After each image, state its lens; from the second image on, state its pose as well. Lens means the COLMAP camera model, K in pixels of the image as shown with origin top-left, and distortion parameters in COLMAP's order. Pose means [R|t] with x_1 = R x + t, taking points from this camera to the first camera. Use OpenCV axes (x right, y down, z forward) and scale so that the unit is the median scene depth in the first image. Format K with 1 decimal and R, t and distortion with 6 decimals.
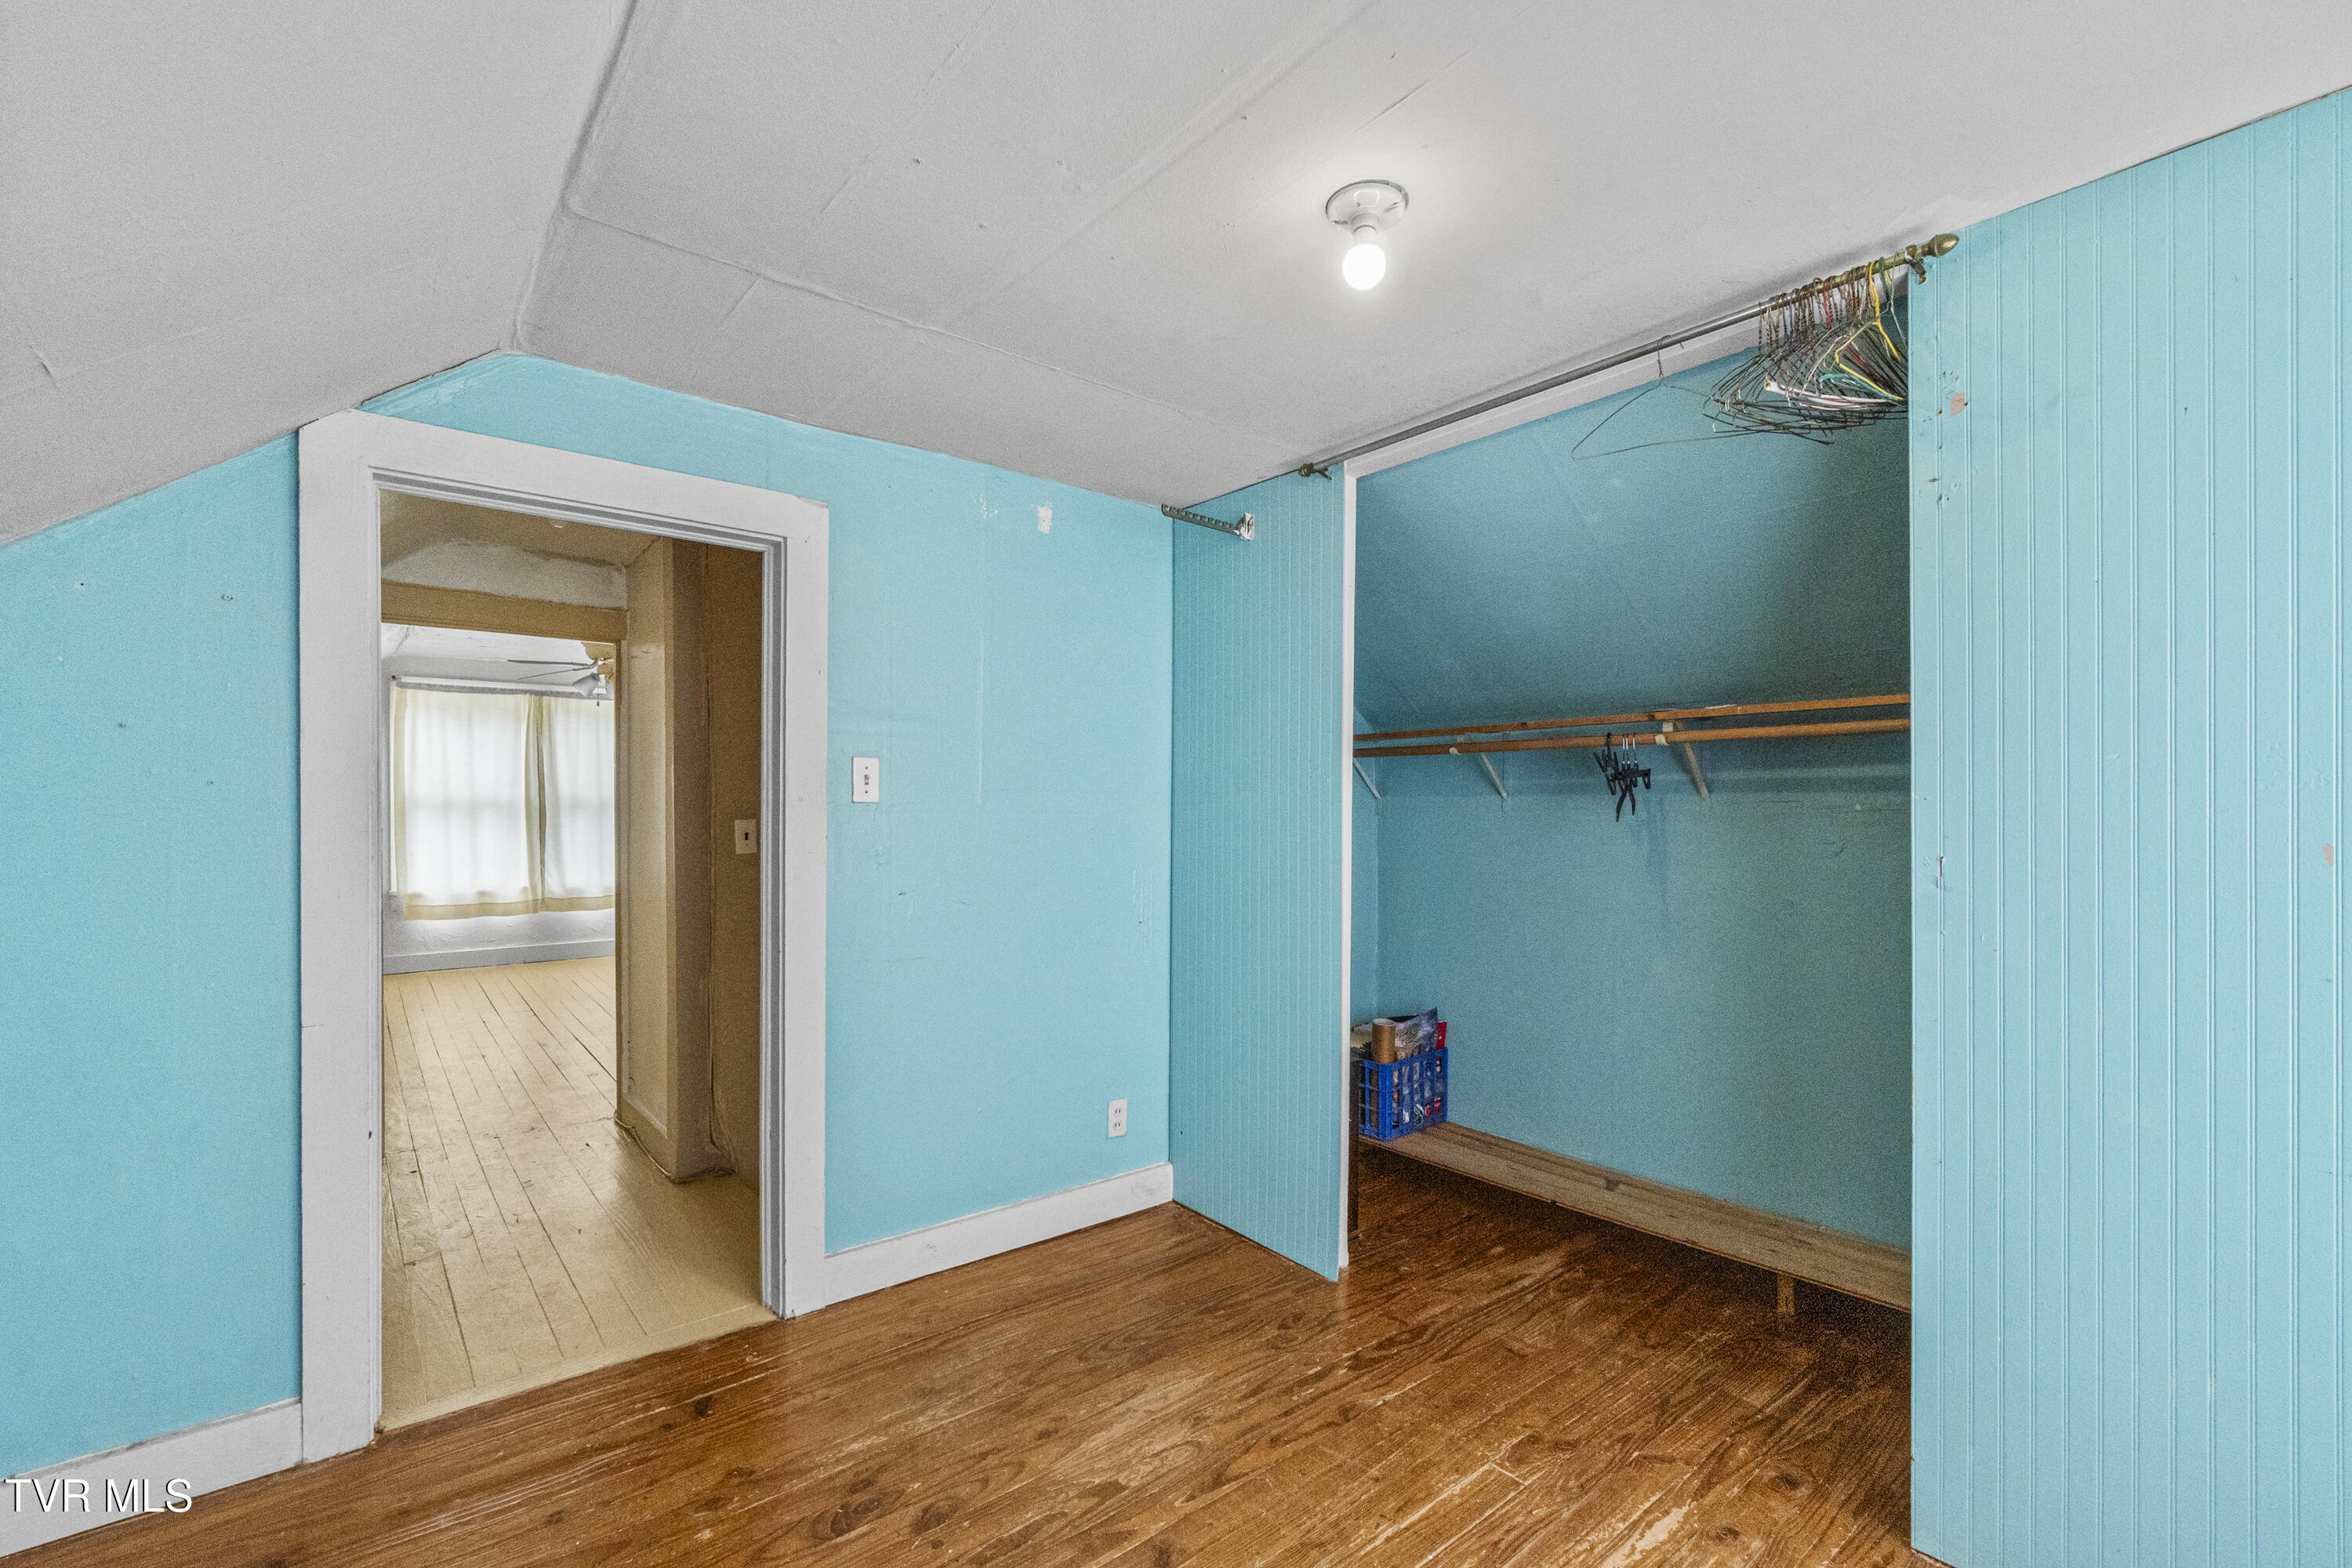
lens RADIAL K [[1023.7, 0, 1162.8], [0, 1023.7, 794.0], [0, 0, 1]] dist [-0.010050, 0.000048]
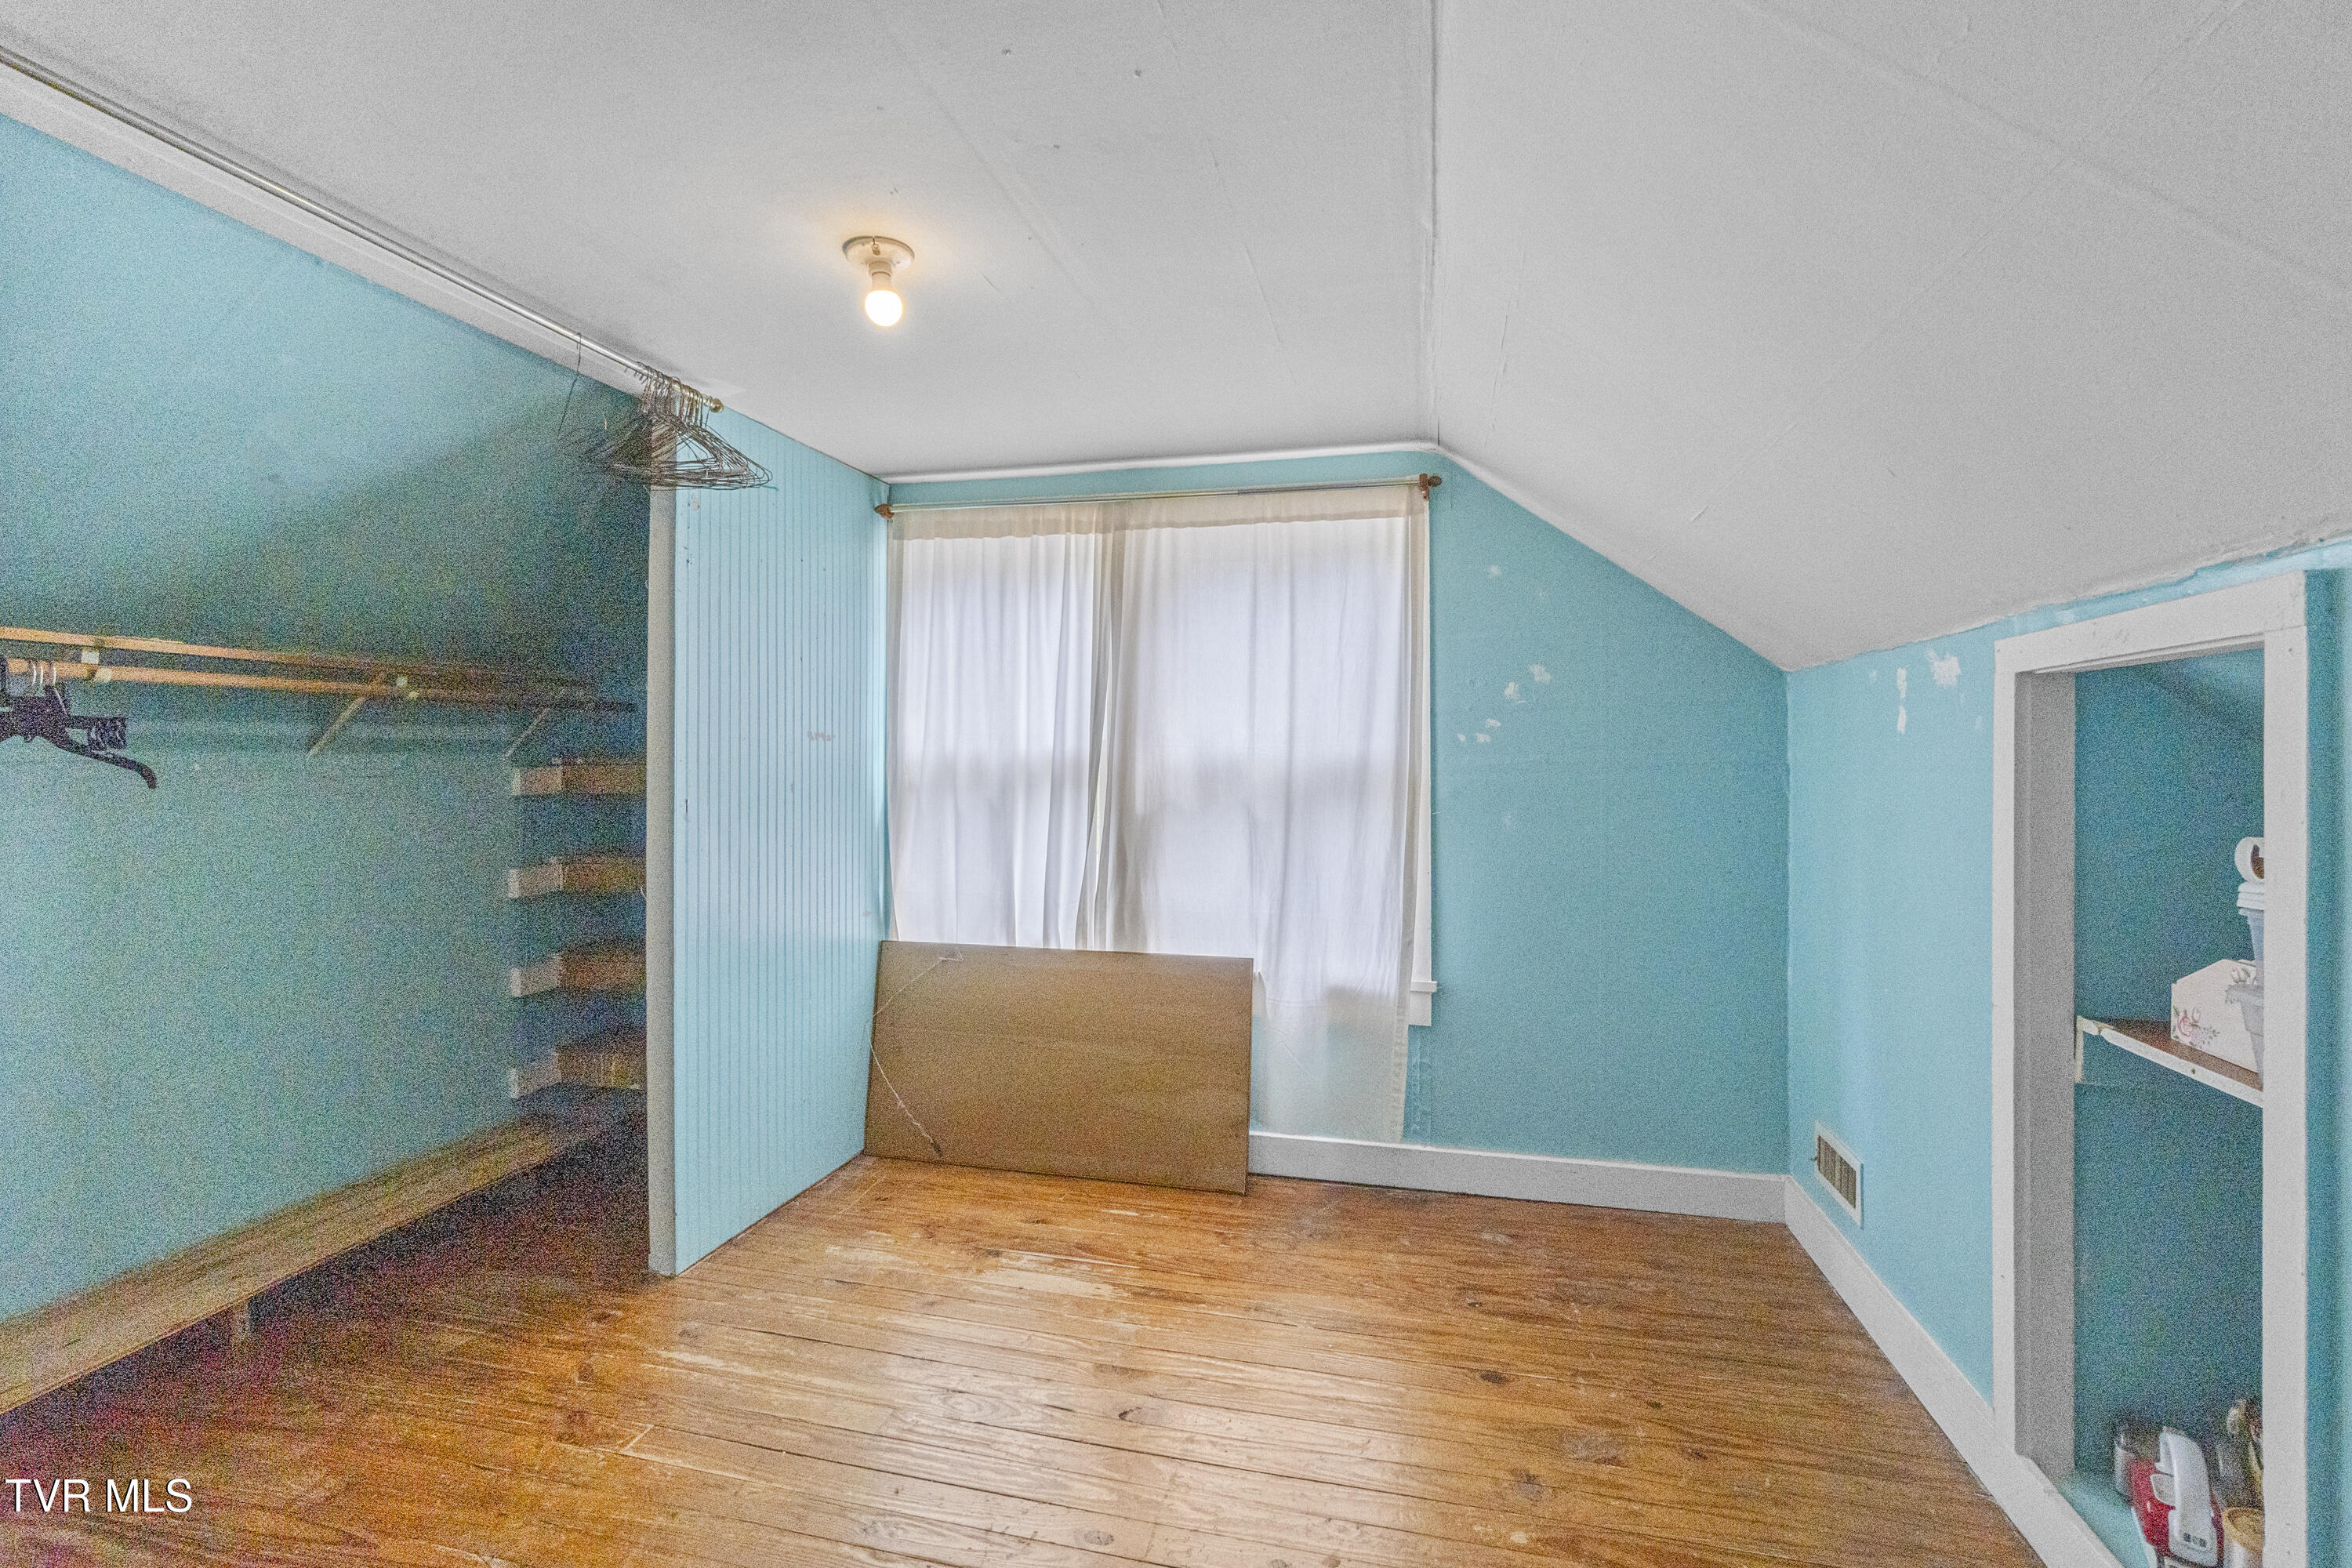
lens RADIAL K [[1023.7, 0, 1171.5], [0, 1023.7, 767.3], [0, 0, 1]] dist [-0.010050, 0.000048]
pose [[-0.596849, -0.011284, 0.802275, -0.626352], [-0.007384, 0.999936, 0.008570, -0.001318], [-0.802320, -0.000809, -0.596894, 0.961624]]
